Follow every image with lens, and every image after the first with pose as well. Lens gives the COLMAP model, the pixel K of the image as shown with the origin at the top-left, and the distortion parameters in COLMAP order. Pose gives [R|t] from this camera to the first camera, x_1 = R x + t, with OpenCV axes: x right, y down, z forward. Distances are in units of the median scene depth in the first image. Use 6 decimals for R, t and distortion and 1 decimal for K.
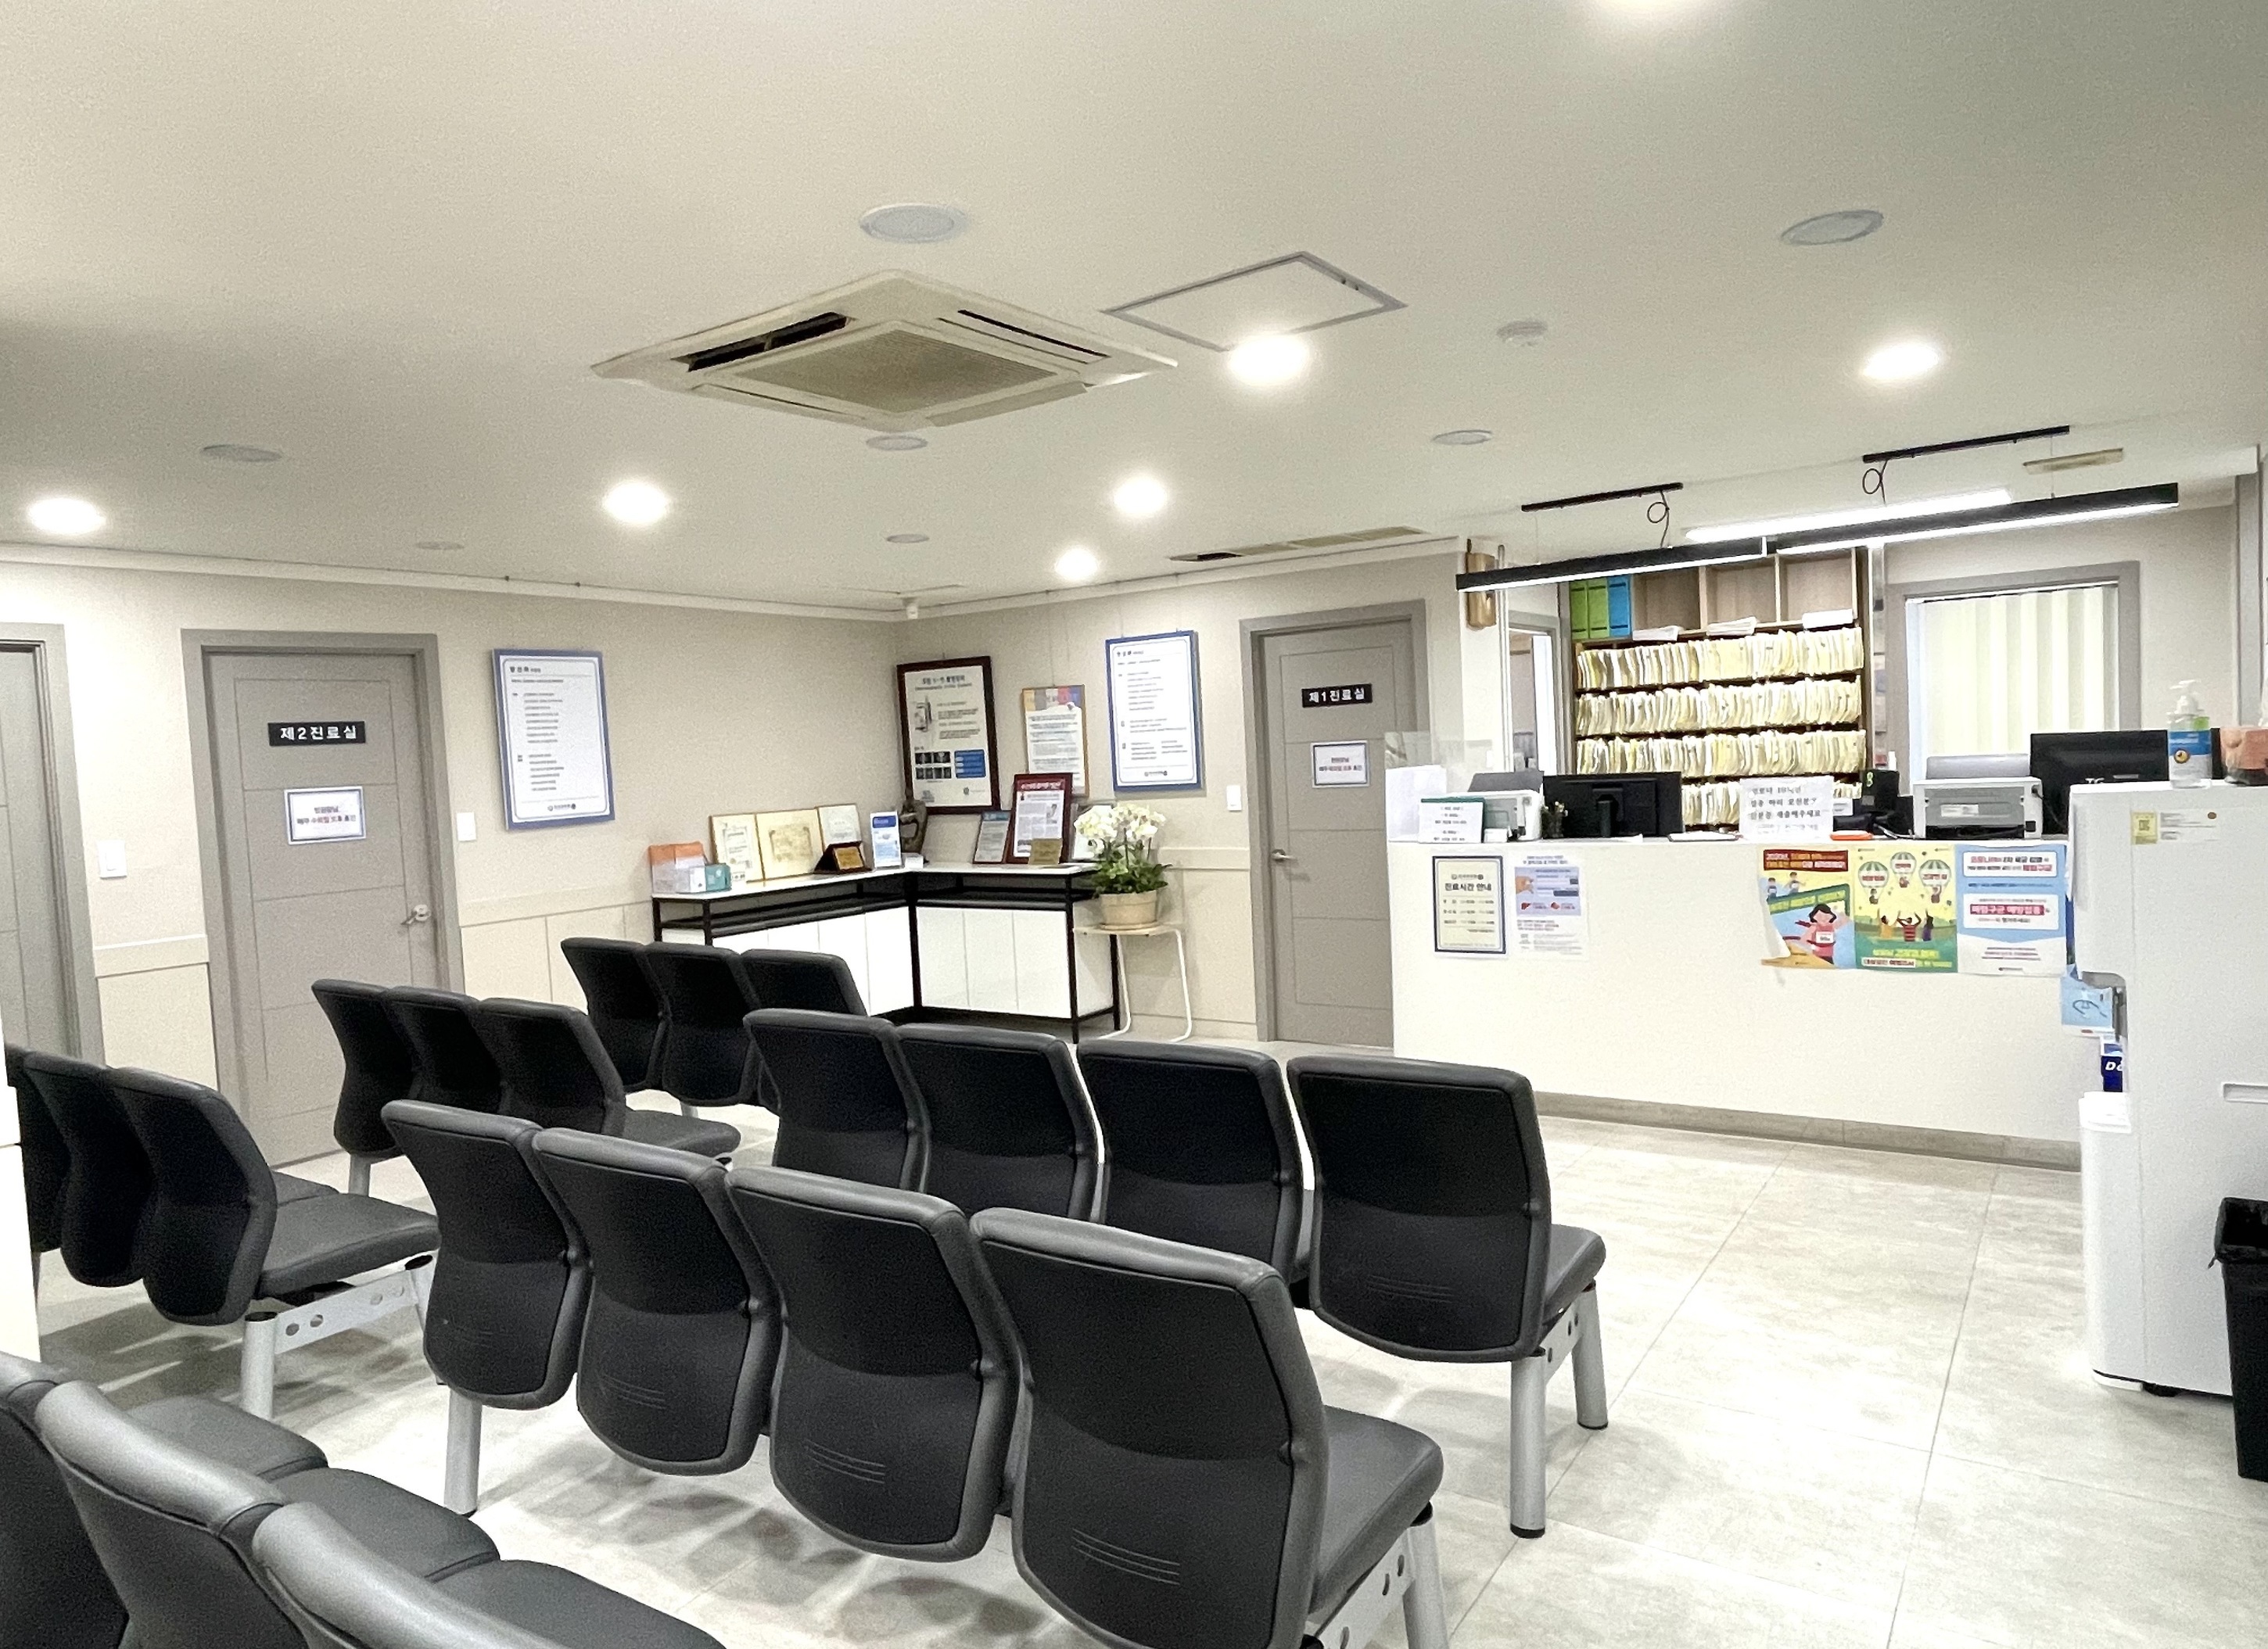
lens RADIAL K [[1413.1, 0, 1134.0], [0, 1413.1, 824.5], [0, 0, 1]] dist [-0.000108, -0.001260]
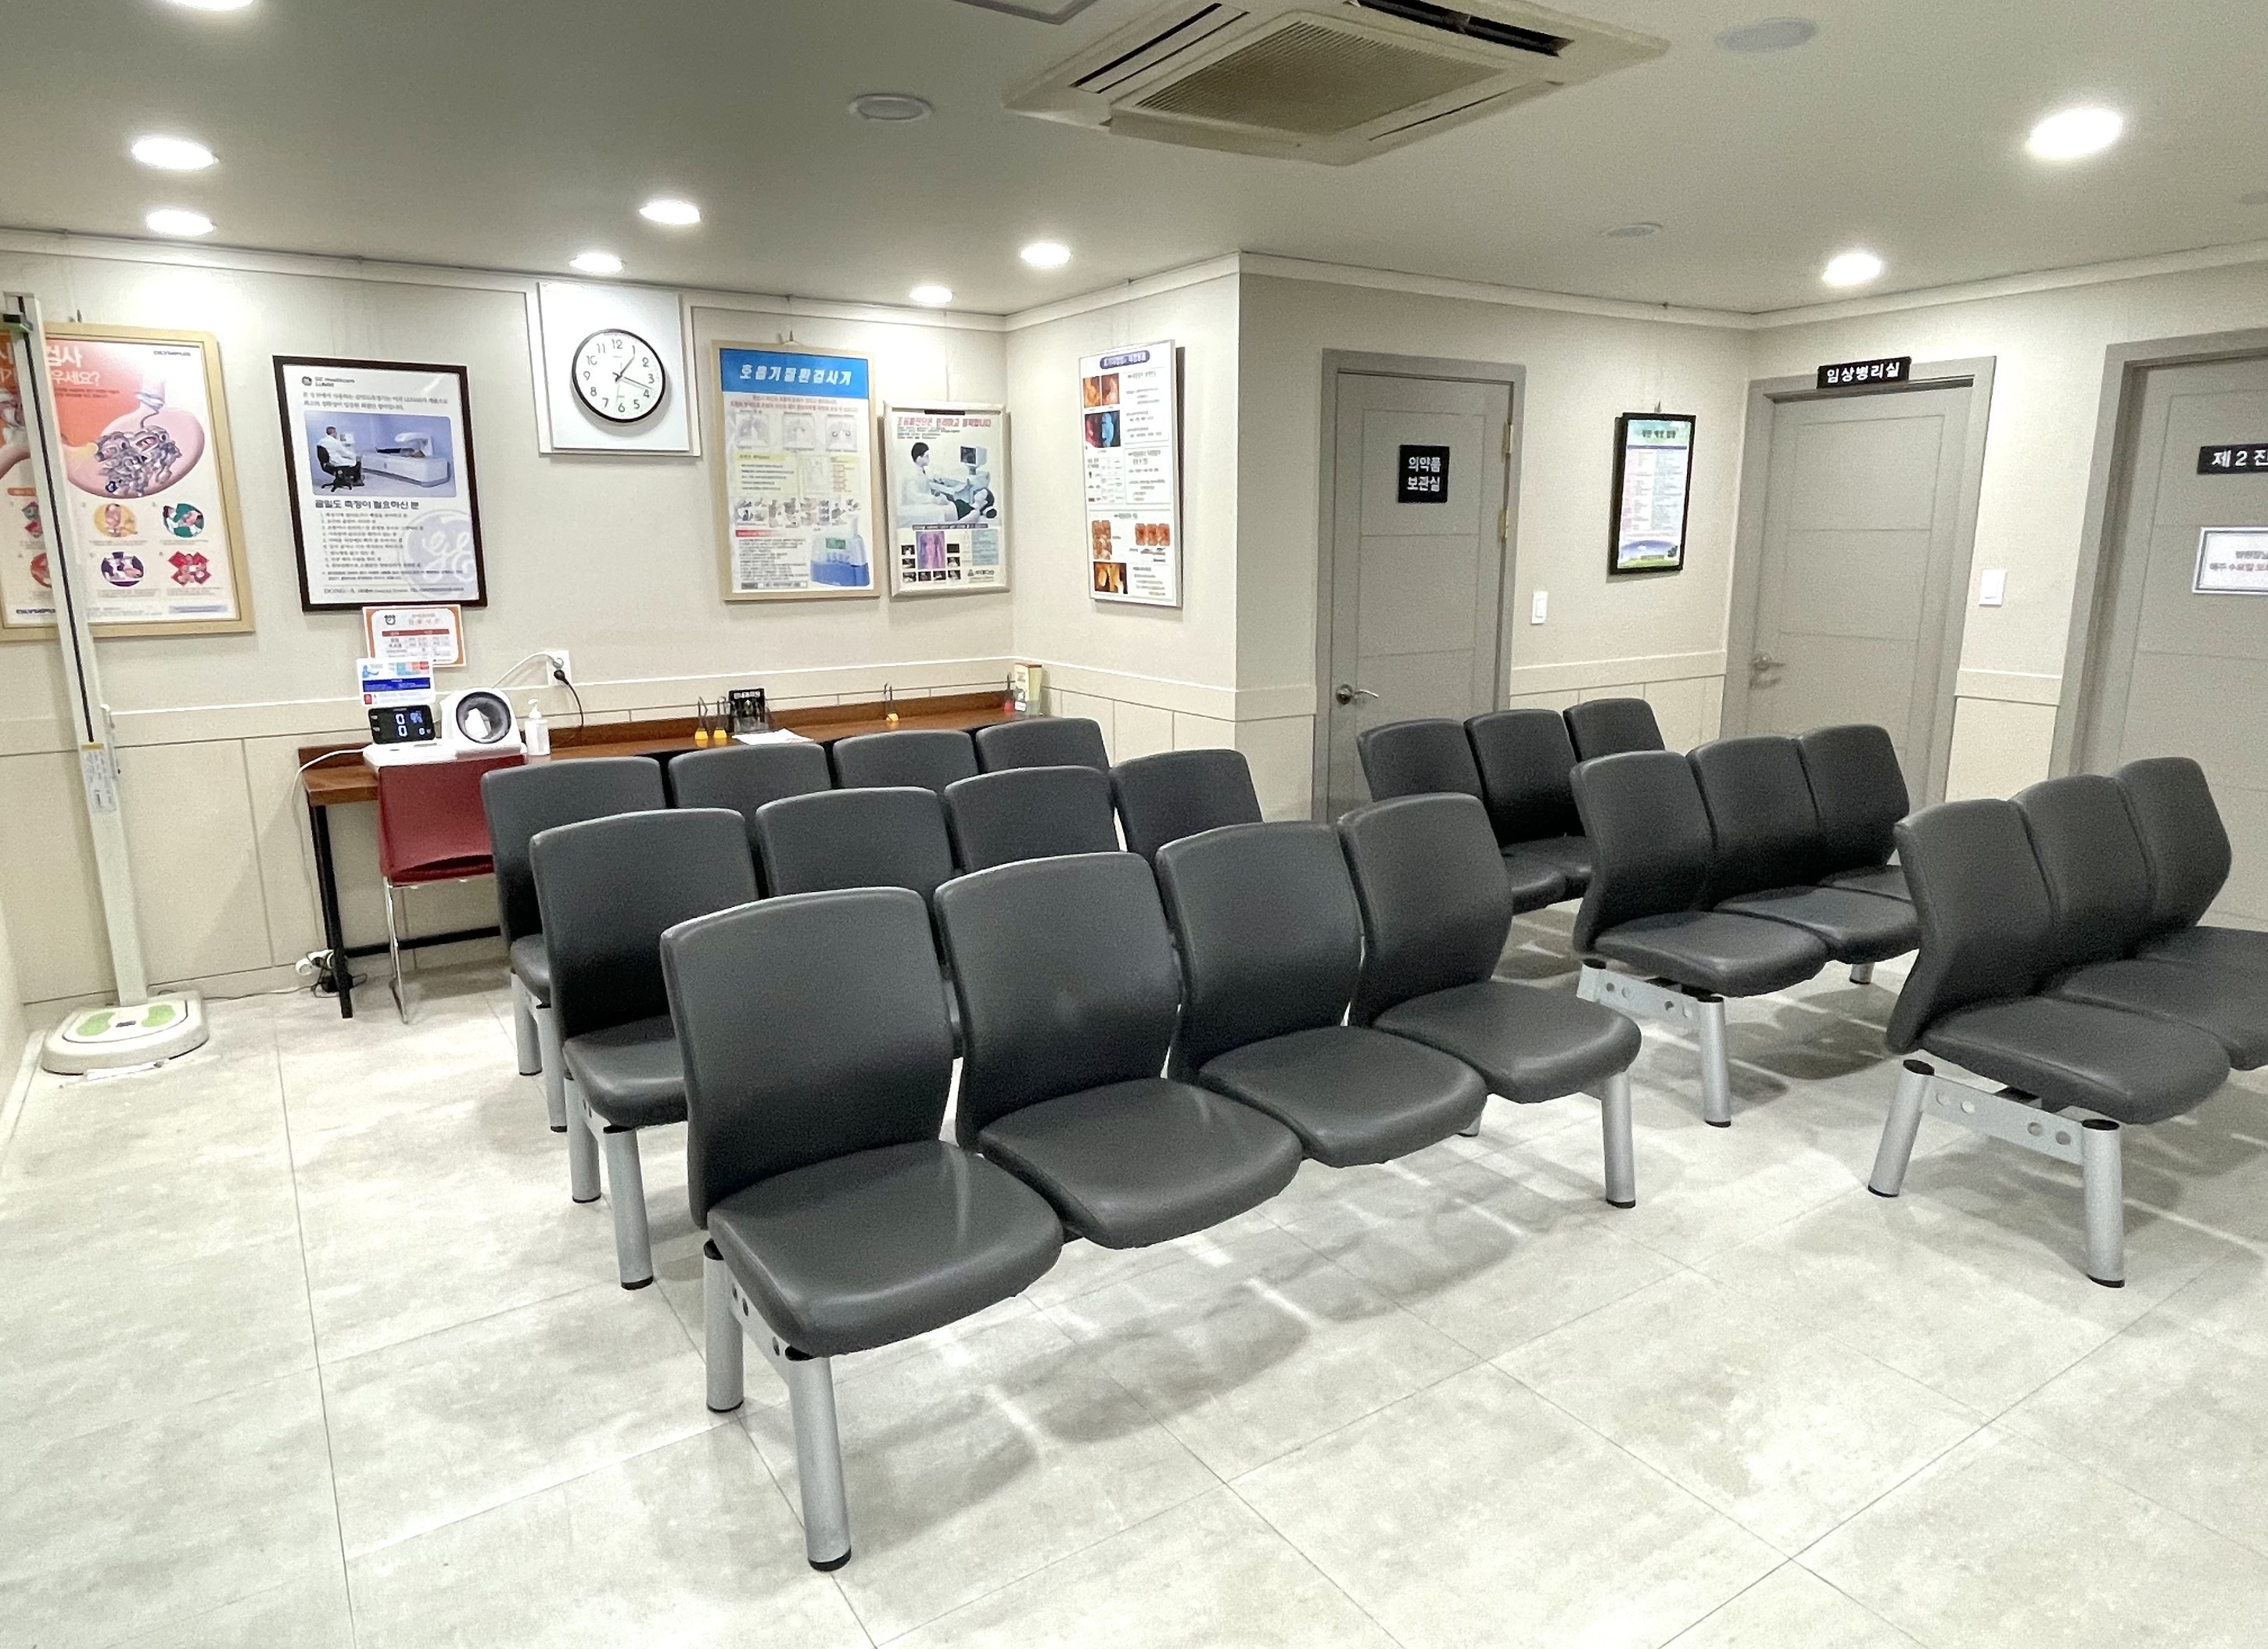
lens RADIAL K [[1413.1, 0, 1134.0], [0, 1413.1, 824.5], [0, 0, 1]] dist [-0.000108, -0.001260]
pose [[-0.364521, 0.243392, -0.898824, 0.434220], [-0.025101, 0.962318, 0.270766, -0.065864], [0.930857, 0.121261, -0.344676, 0.711445]]
